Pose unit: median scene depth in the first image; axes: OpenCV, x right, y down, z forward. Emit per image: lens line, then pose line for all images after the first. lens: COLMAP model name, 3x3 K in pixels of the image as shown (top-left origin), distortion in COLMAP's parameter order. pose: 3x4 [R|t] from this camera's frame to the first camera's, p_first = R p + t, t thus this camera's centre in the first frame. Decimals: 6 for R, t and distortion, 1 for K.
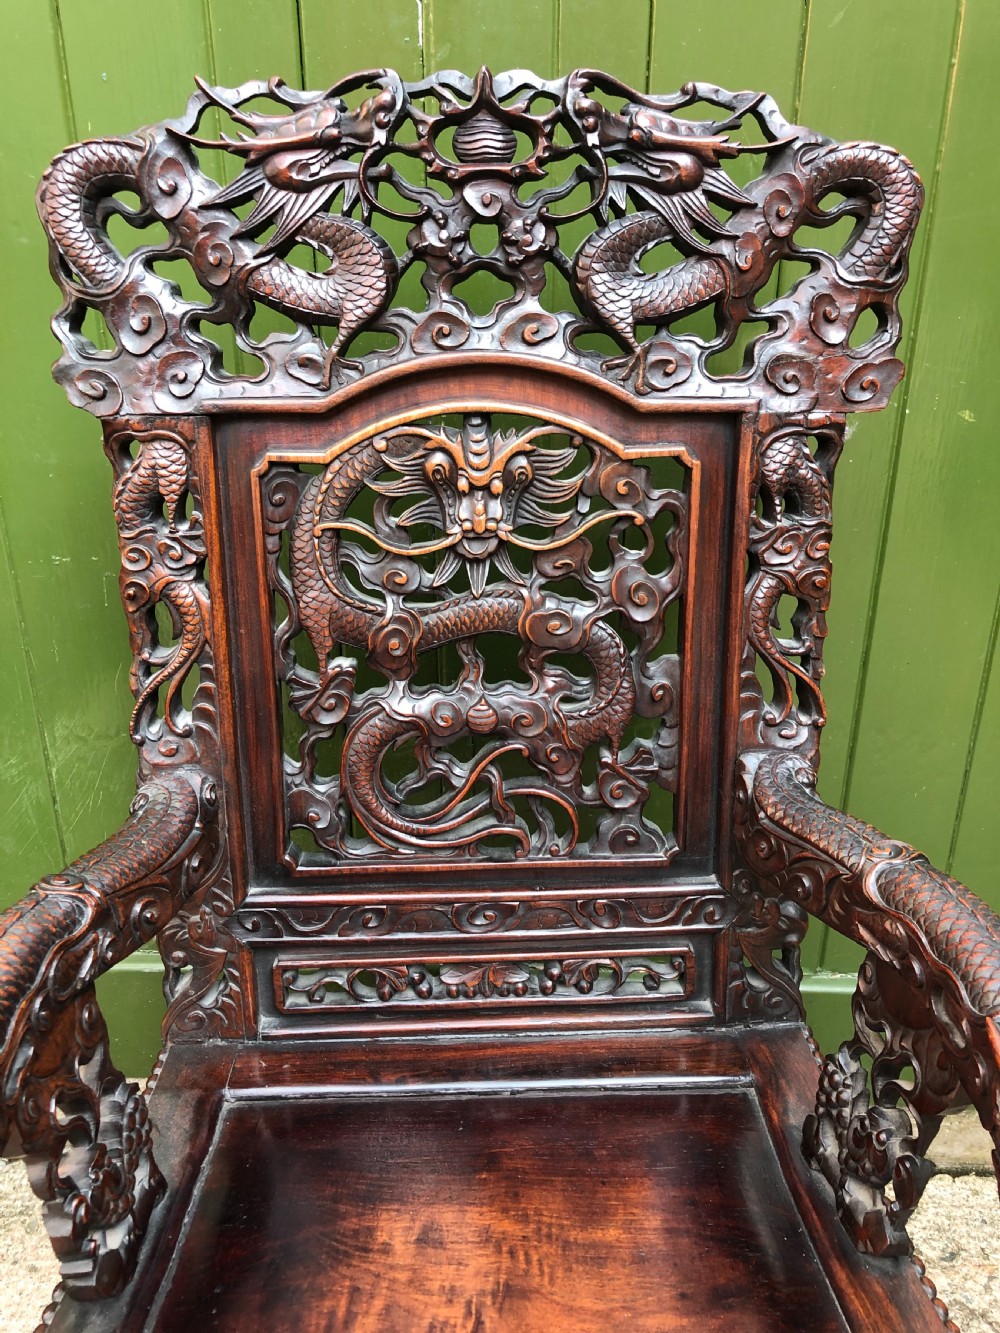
lens RADIAL K [[1088.1, 0, 501.5], [0, 1088.1, 651.1], [0, 0, 1]] dist [0.011730, 0.004063]
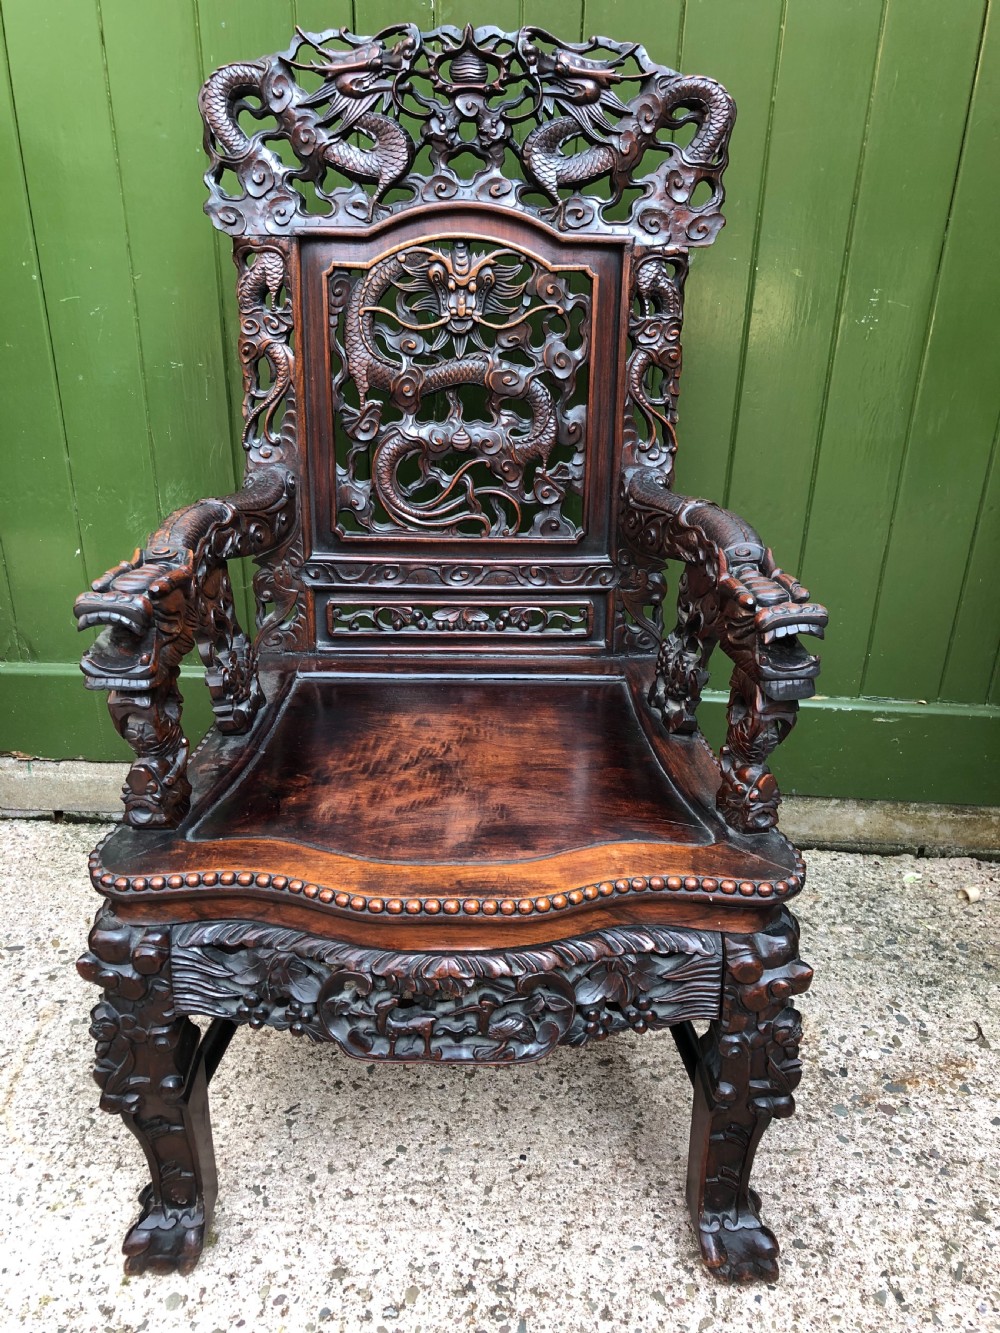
lens RADIAL K [[1088.1, 0, 503.9], [0, 1088.1, 659.0], [0, 0, 1]] dist [0.011730, 0.004063]
pose [[0.999652, 0.025738, -0.005780, 0.066108], [-0.025512, 0.999017, 0.036244, 0.342333], [0.006707, -0.036084, 0.999326, -0.645751]]
